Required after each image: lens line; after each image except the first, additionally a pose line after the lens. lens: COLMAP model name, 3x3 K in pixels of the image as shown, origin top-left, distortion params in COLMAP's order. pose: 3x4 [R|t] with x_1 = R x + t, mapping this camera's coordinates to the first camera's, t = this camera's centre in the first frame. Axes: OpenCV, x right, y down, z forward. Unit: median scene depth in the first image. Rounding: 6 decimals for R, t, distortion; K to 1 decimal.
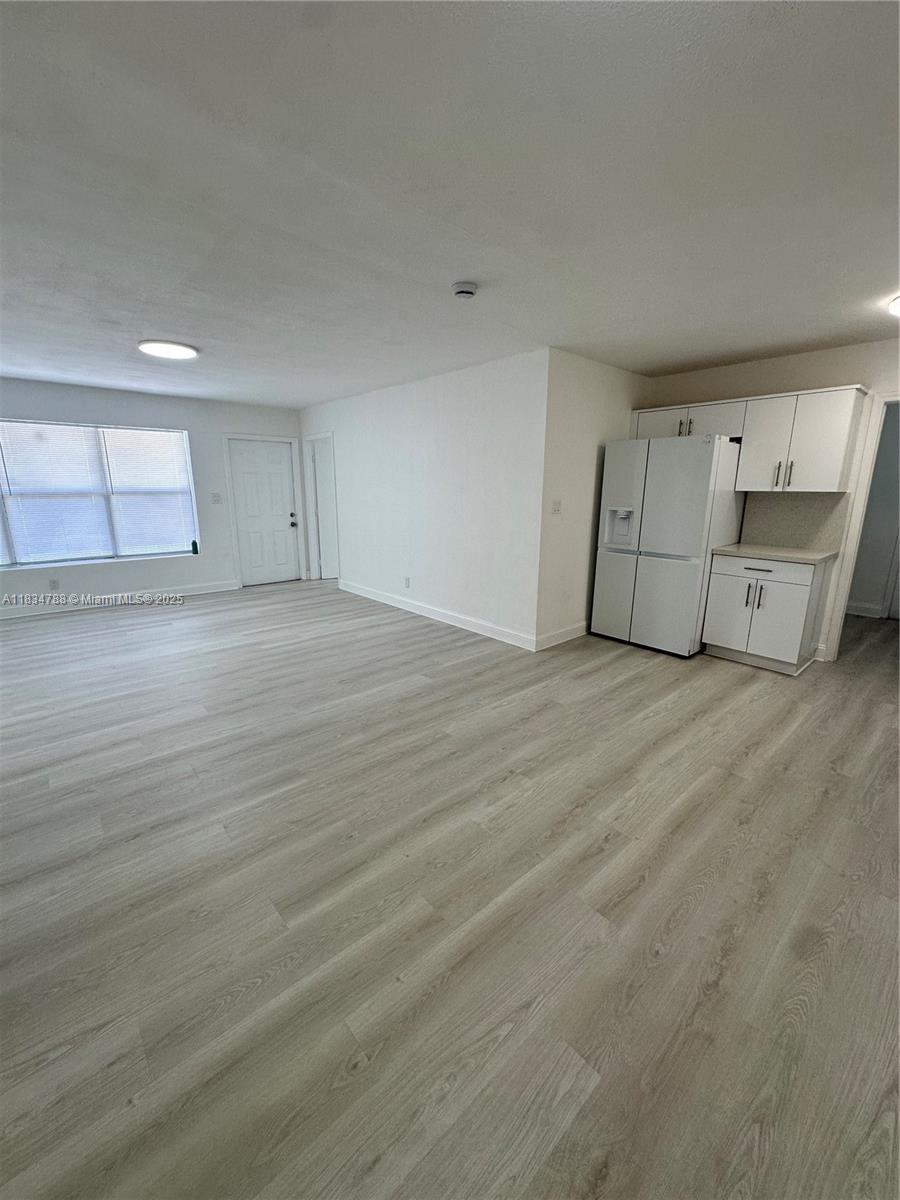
lens RADIAL K [[480.6, 0, 450.0], [0, 480.6, 600.0], [0, 0, 1]] dist [-0.000903, -0.000132]
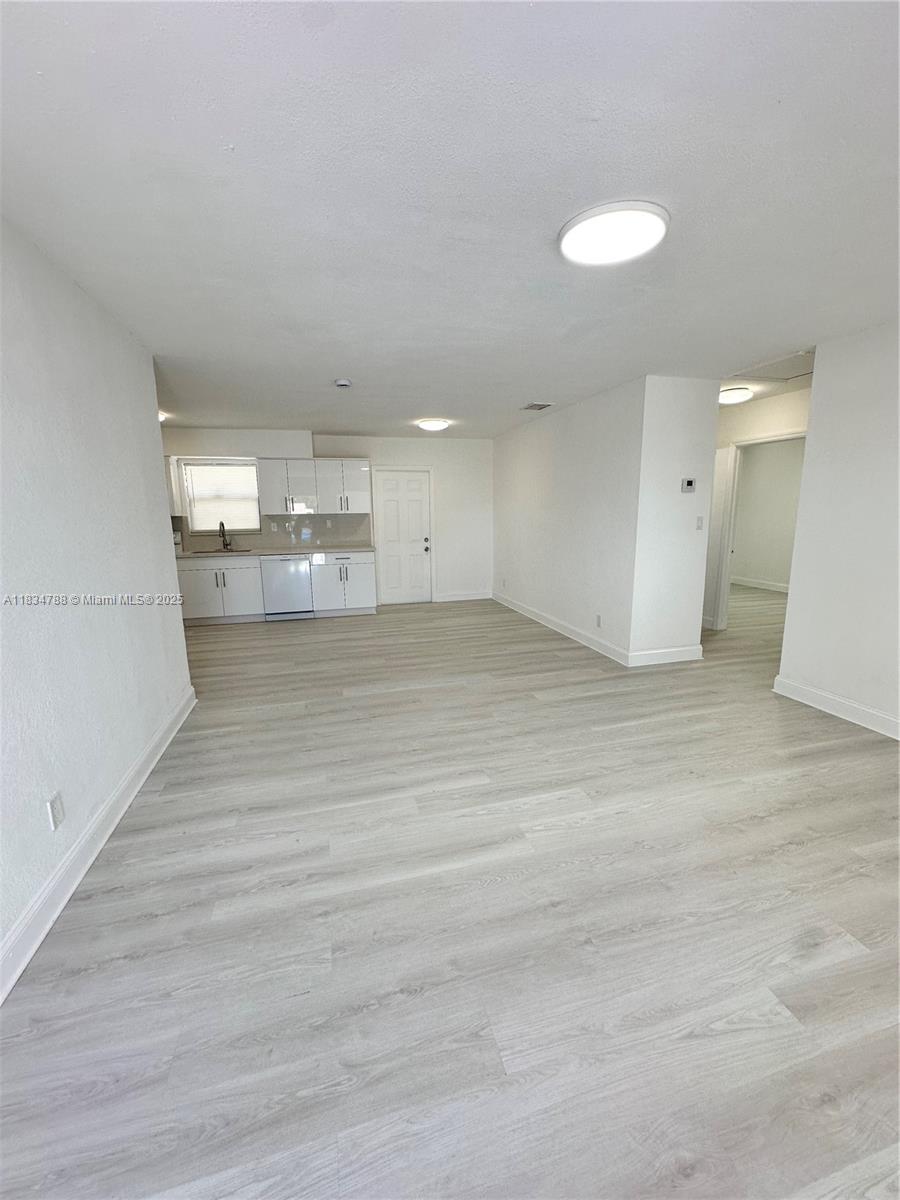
lens RADIAL K [[480.6, 0, 450.0], [0, 480.6, 600.0], [0, 0, 1]] dist [-0.000903, -0.000132]
pose [[-0.895450, -0.075218, 0.438761, -0.678079], [0.113297, 0.914659, 0.388025, -0.388221], [-0.430503, 0.397168, -0.810509, 1.612911]]
